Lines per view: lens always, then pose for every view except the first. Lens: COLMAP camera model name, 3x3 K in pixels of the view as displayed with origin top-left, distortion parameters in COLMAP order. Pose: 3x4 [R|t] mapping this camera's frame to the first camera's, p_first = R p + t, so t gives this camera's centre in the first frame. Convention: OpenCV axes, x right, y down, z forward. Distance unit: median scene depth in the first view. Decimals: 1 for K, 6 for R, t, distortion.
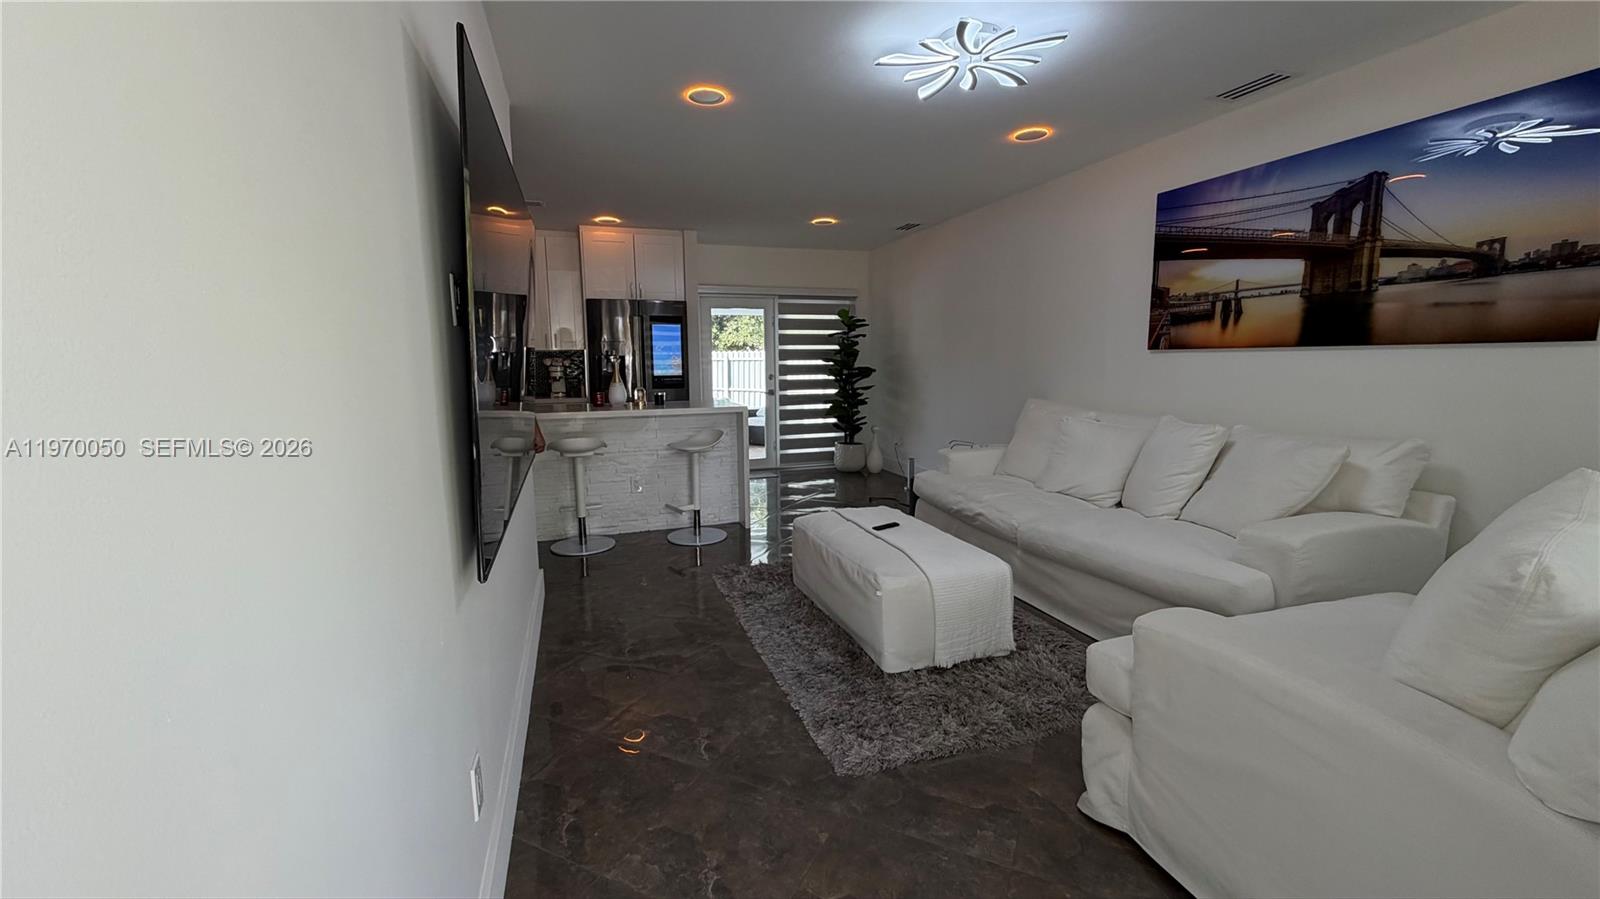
lens RADIAL K [[639.9, 0, 795.6], [0, 639.9, 451.9], [0, 0, 1]] dist [0.000281, 0.000104]
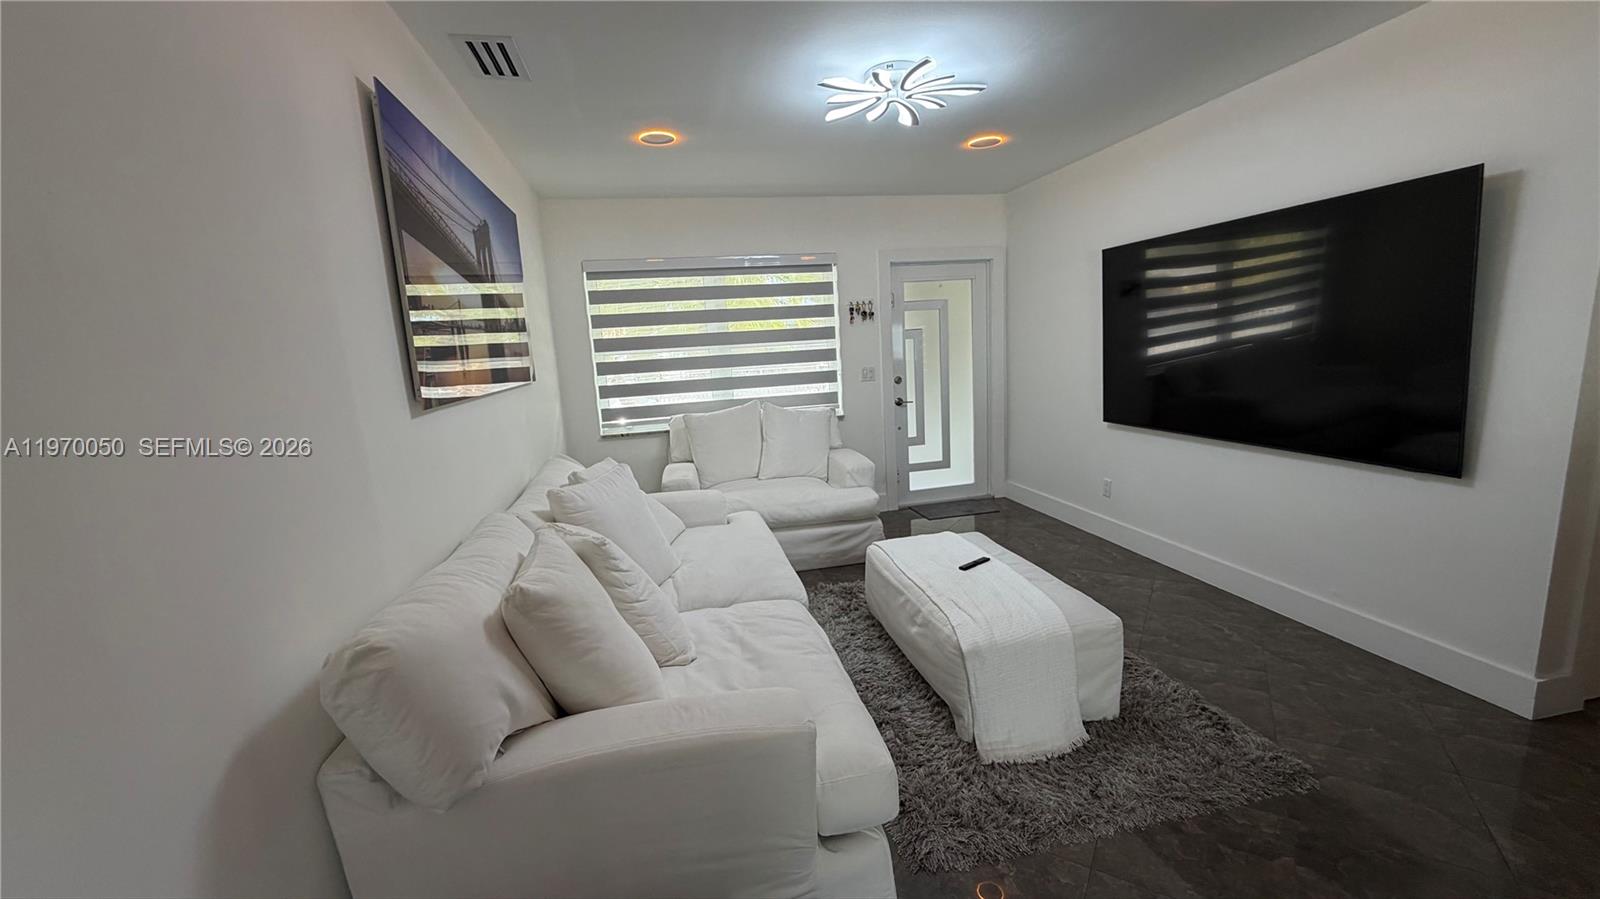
lens RADIAL K [[639.9, 0, 795.6], [0, 639.9, 451.9], [0, 0, 1]] dist [0.000281, 0.000104]
pose [[-0.991153, 0.045529, 0.124675, 0.257429], [0.082072, 0.948455, 0.306101, -0.312956], [-0.104312, 0.313625, -0.943800, 1.769744]]
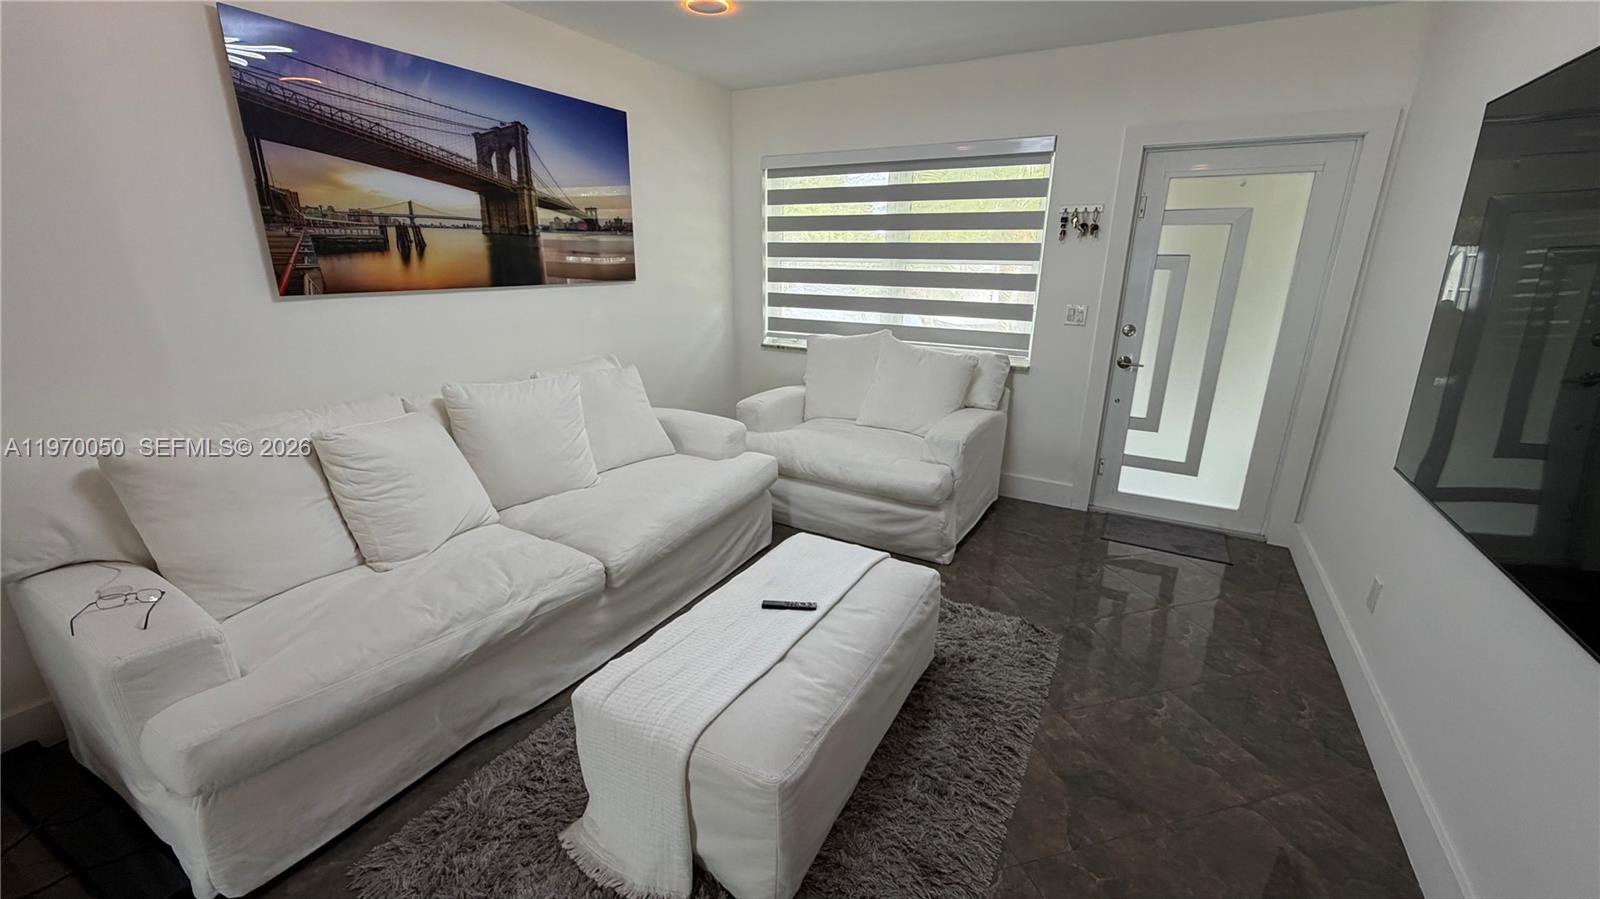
lens RADIAL K [[639.9, 0, 795.6], [0, 639.9, 451.9], [0, 0, 1]] dist [0.000281, 0.000104]
pose [[-0.662281, -0.219122, 0.716498, -0.268181], [0.103015, 0.920568, 0.376752, -0.247497], [-0.742140, 0.323326, -0.587101, 1.285397]]
